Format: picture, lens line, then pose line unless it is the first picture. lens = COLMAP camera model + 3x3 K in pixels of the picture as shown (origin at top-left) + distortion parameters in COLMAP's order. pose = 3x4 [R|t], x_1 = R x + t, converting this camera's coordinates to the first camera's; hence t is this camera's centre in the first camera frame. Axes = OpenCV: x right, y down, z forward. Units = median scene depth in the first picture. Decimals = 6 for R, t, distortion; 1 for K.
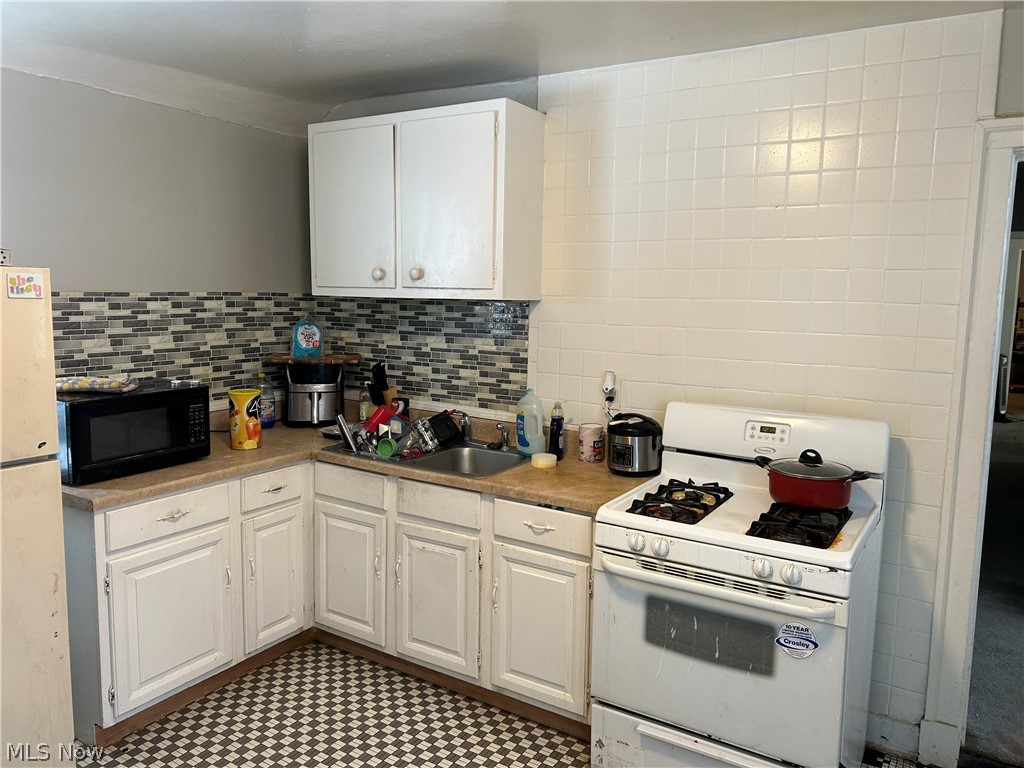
lens RADIAL K [[760.8, 0, 512.8], [0, 760.8, 377.3], [0, 0, 1]] dist [0.052861, -0.065637]
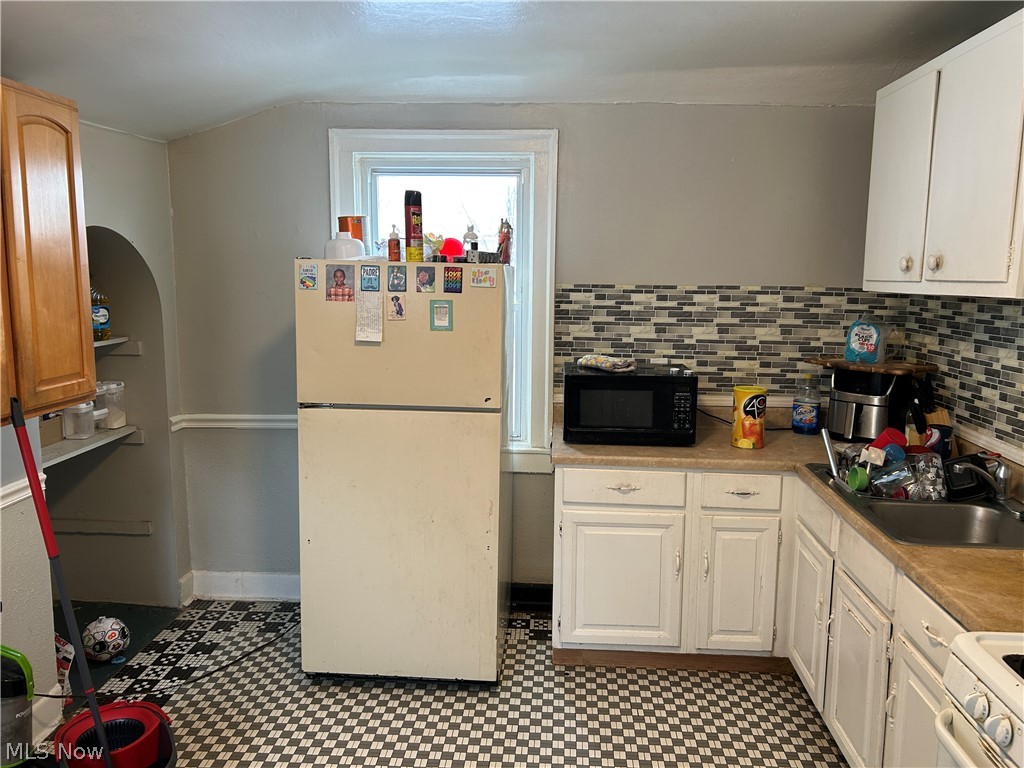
lens RADIAL K [[760.8, 0, 518.8], [0, 760.8, 376.0], [0, 0, 1]] dist [0.052861, -0.065637]
pose [[0.479362, 0.112078, -0.870431, 0.361866], [-0.111582, 0.991546, 0.066223, -0.029778], [0.870495, 0.065379, 0.487816, 0.283841]]
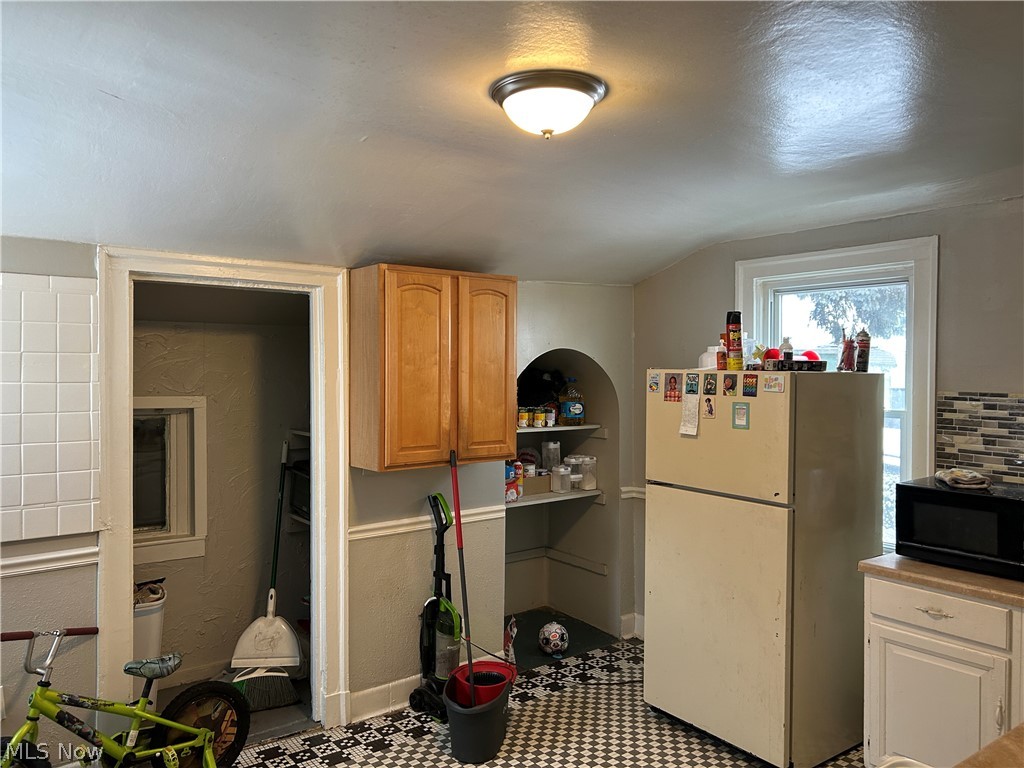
lens RADIAL K [[760.8, 0, 504.1], [0, 760.8, 377.2], [0, 0, 1]] dist [0.052861, -0.065637]
pose [[-0.362777, -0.007352, -0.931847, 0.614180], [-0.126062, 0.991164, 0.041258, -0.083763], [0.923310, 0.132438, -0.360498, 0.694934]]
